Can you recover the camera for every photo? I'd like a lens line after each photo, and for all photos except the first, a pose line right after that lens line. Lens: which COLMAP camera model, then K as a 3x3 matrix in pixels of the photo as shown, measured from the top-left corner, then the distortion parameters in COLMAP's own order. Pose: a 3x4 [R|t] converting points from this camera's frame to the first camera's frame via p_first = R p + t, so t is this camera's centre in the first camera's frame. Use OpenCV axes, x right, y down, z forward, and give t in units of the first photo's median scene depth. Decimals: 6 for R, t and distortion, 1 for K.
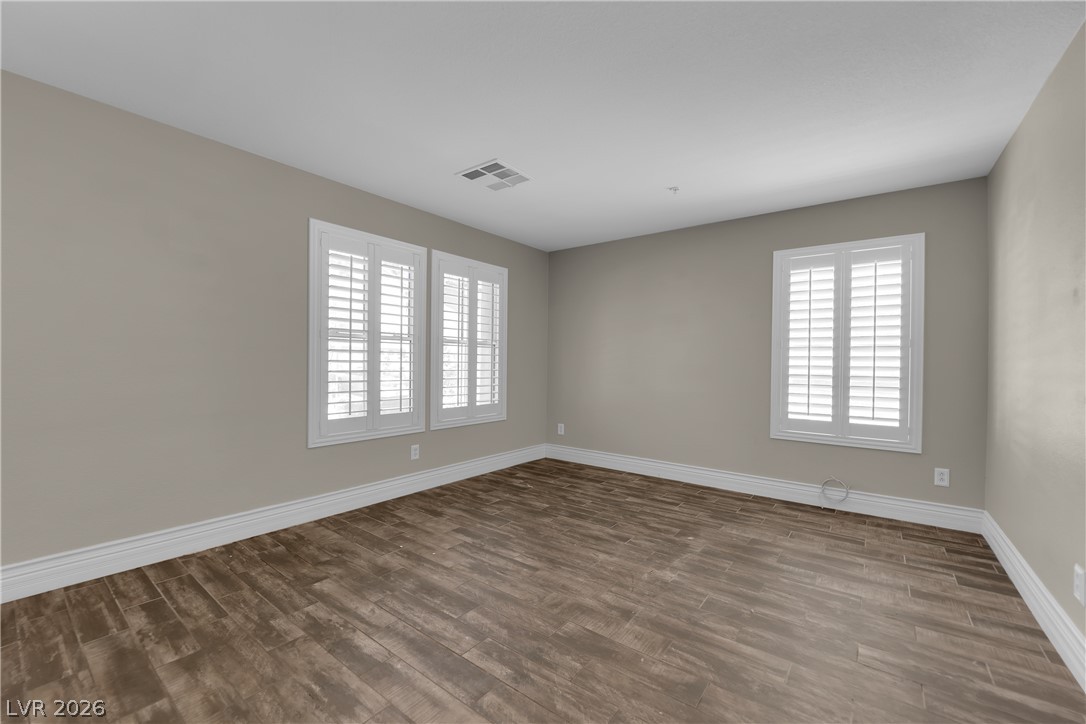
lens RADIAL K [[438.5, 0, 539.7], [0, 438.5, 366.4], [0, 0, 1]] dist [-0.008580, -0.003640]
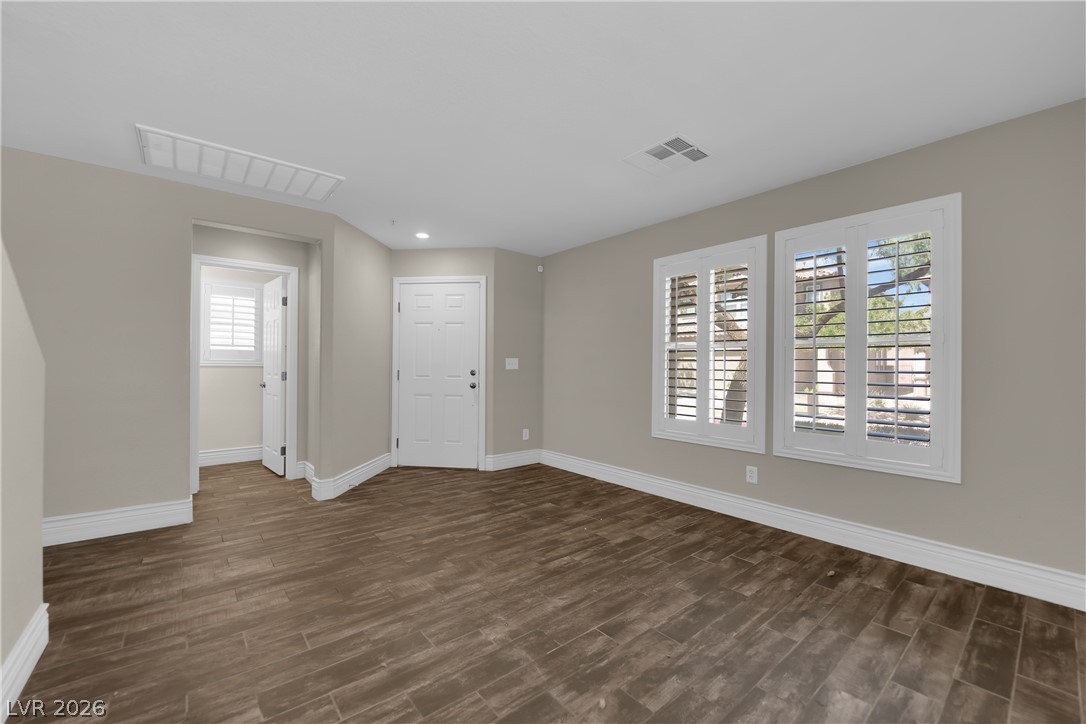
lens RADIAL K [[438.5, 0, 536.3], [0, 438.5, 364.6], [0, 0, 1]] dist [-0.008580, -0.003640]
pose [[-0.230518, -0.017768, -0.972906, 0.809403], [-0.020988, 0.999691, -0.013285, -0.001132], [0.972842, 0.017357, -0.230820, 0.959155]]
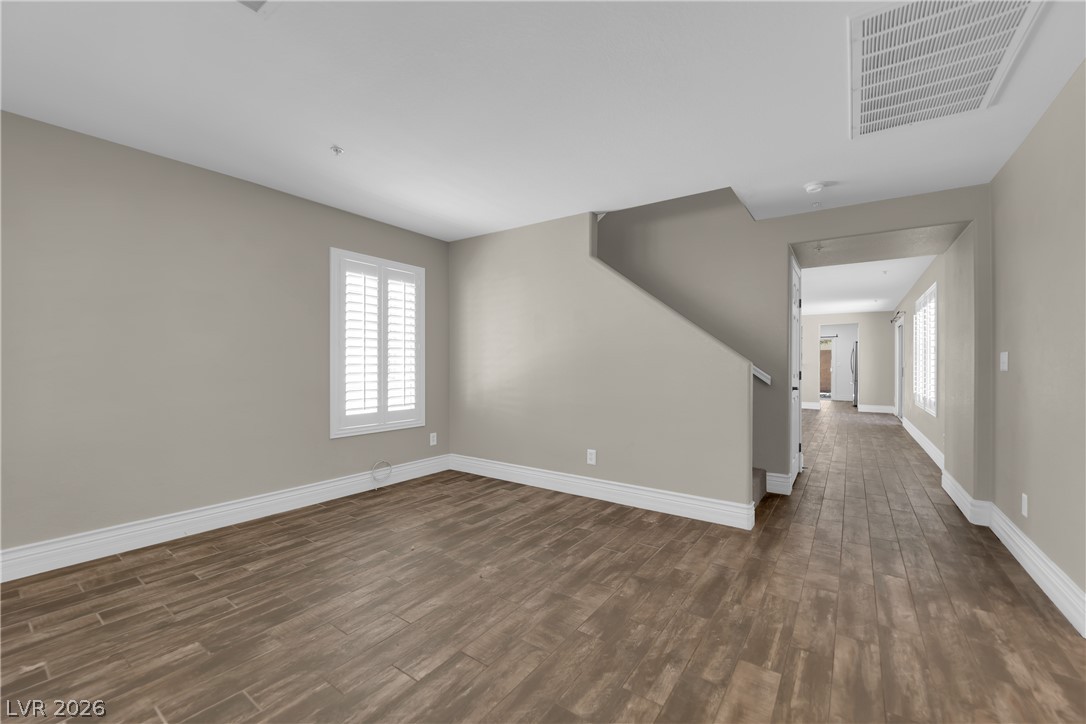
lens RADIAL K [[438.5, 0, 540.2], [0, 438.5, 362.0], [0, 0, 1]] dist [-0.008580, -0.003640]
pose [[-0.037233, -0.008644, 0.999269, -0.564881], [0.006907, 0.999936, 0.008907, -0.014774], [-0.999283, 0.007234, -0.037171, 0.700071]]
